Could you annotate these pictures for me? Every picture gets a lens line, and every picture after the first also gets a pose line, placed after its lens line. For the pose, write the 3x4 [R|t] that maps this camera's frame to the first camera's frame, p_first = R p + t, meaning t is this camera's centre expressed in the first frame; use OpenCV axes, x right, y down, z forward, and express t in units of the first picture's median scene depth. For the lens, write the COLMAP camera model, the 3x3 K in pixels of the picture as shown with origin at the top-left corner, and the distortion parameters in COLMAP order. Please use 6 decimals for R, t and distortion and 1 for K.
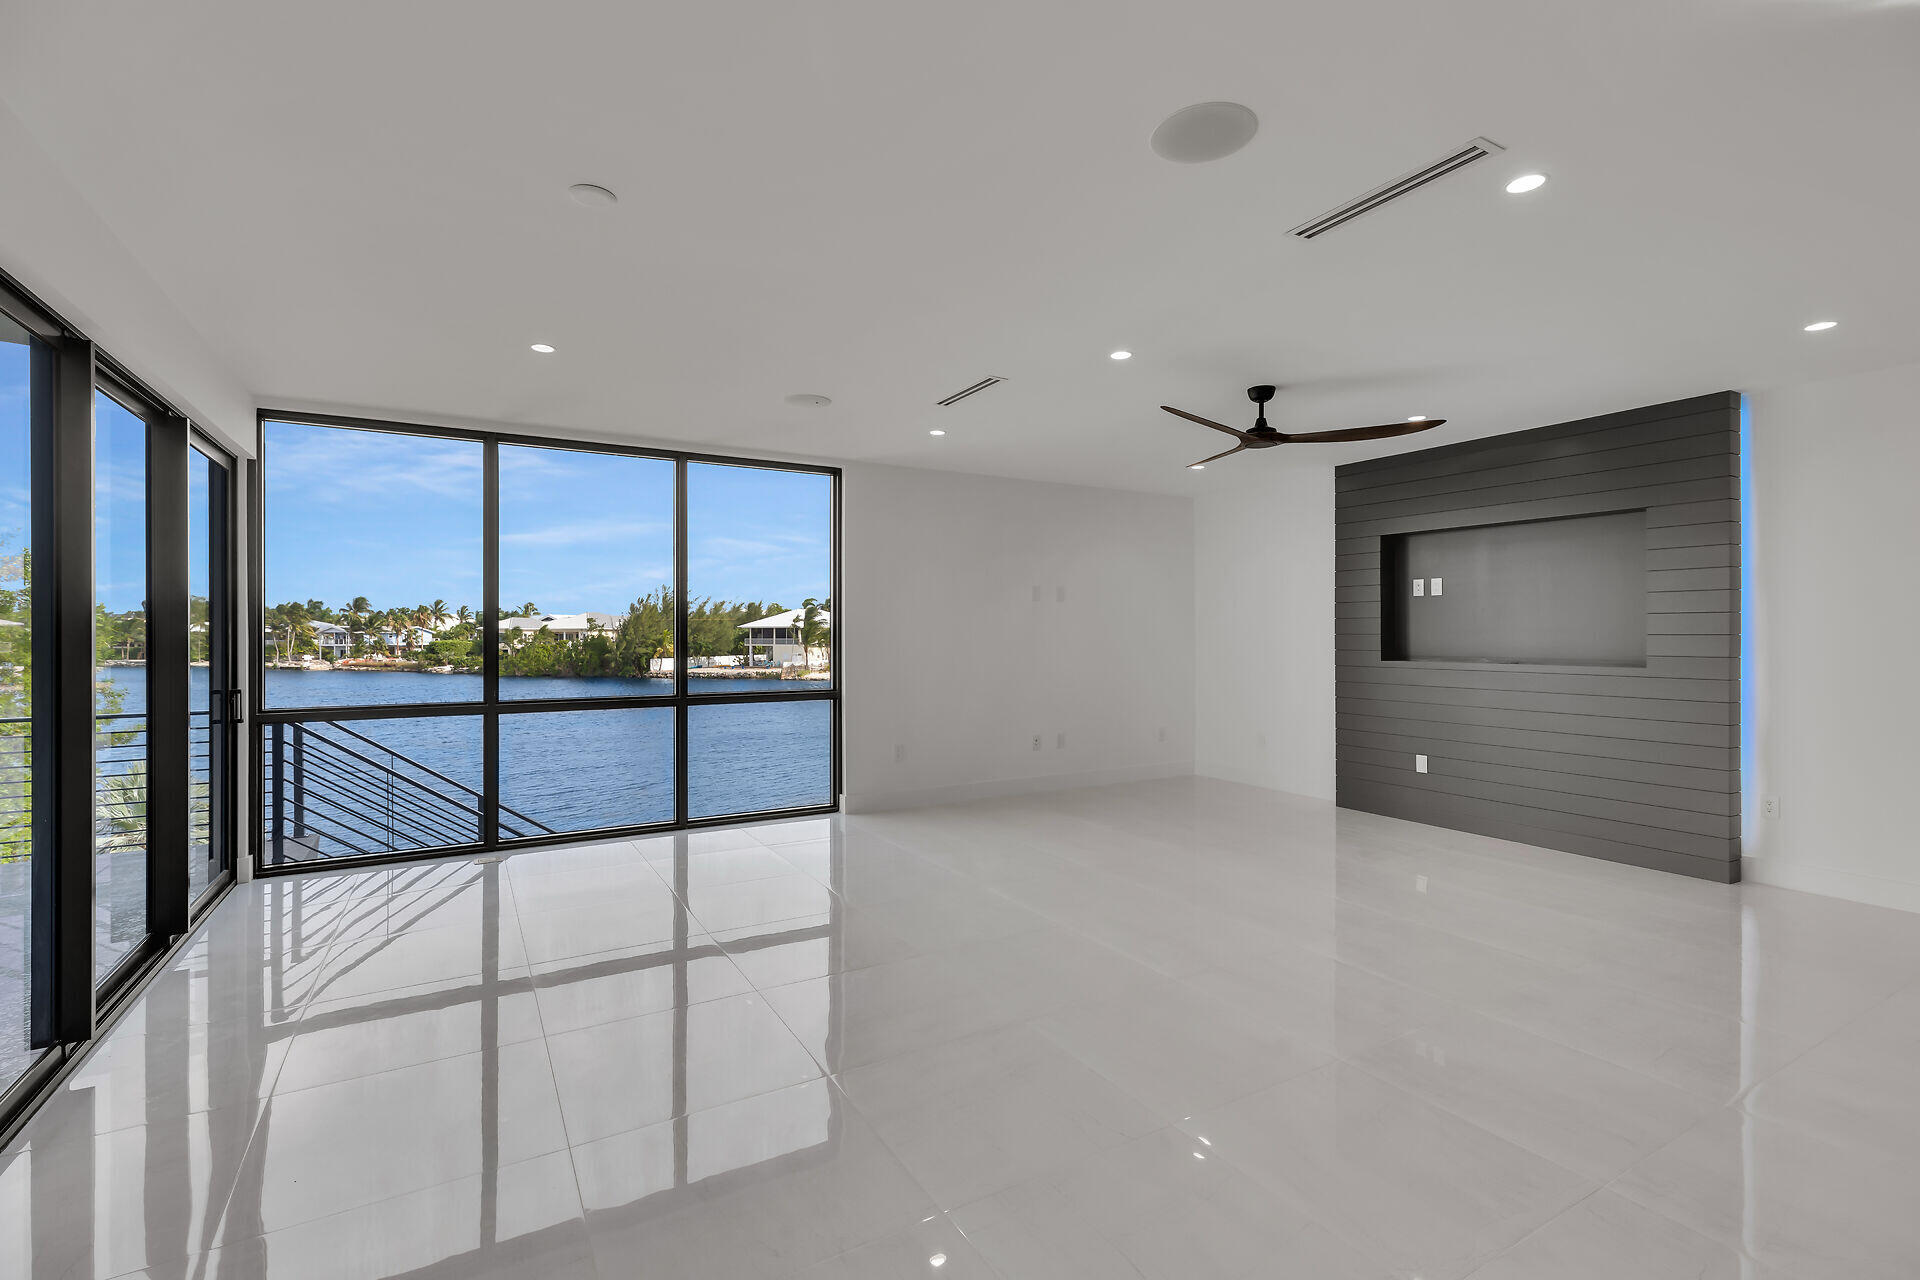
lens RADIAL K [[865.6, 0, 949.6], [0, 865.6, 634.2], [0, 0, 1]] dist [0.005502, -0.000220]
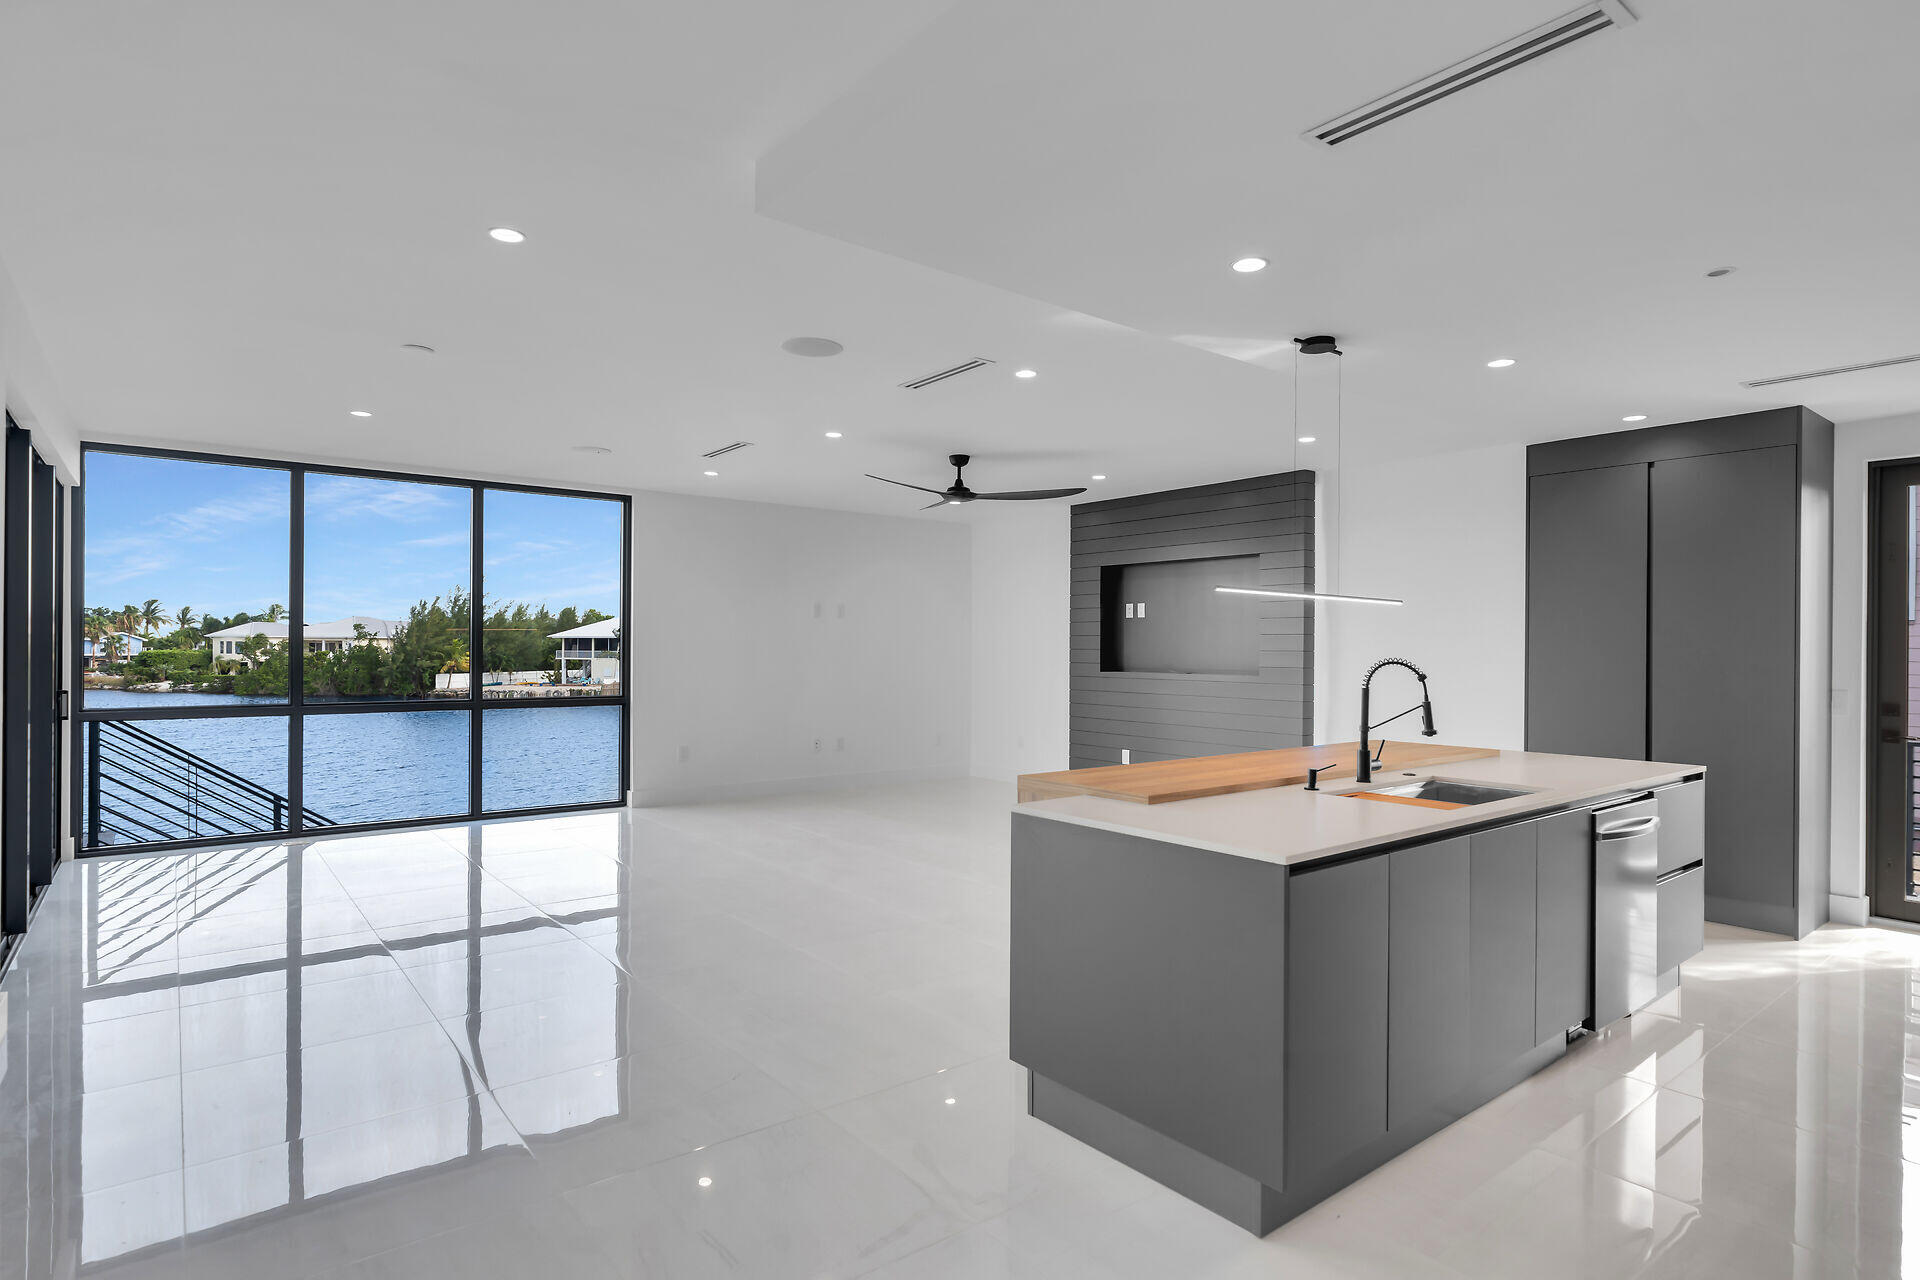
lens RADIAL K [[1013.5, 0, 966.8], [0, 1013.5, 651.1], [0, 0, 1]] dist [-0.003631, 0.002191]
pose [[0.988582, 0.007048, 0.150517, 0.106151], [-0.007538, 0.999968, 0.002681, 0.000050], [-0.150493, -0.003785, 0.988604, -0.347390]]
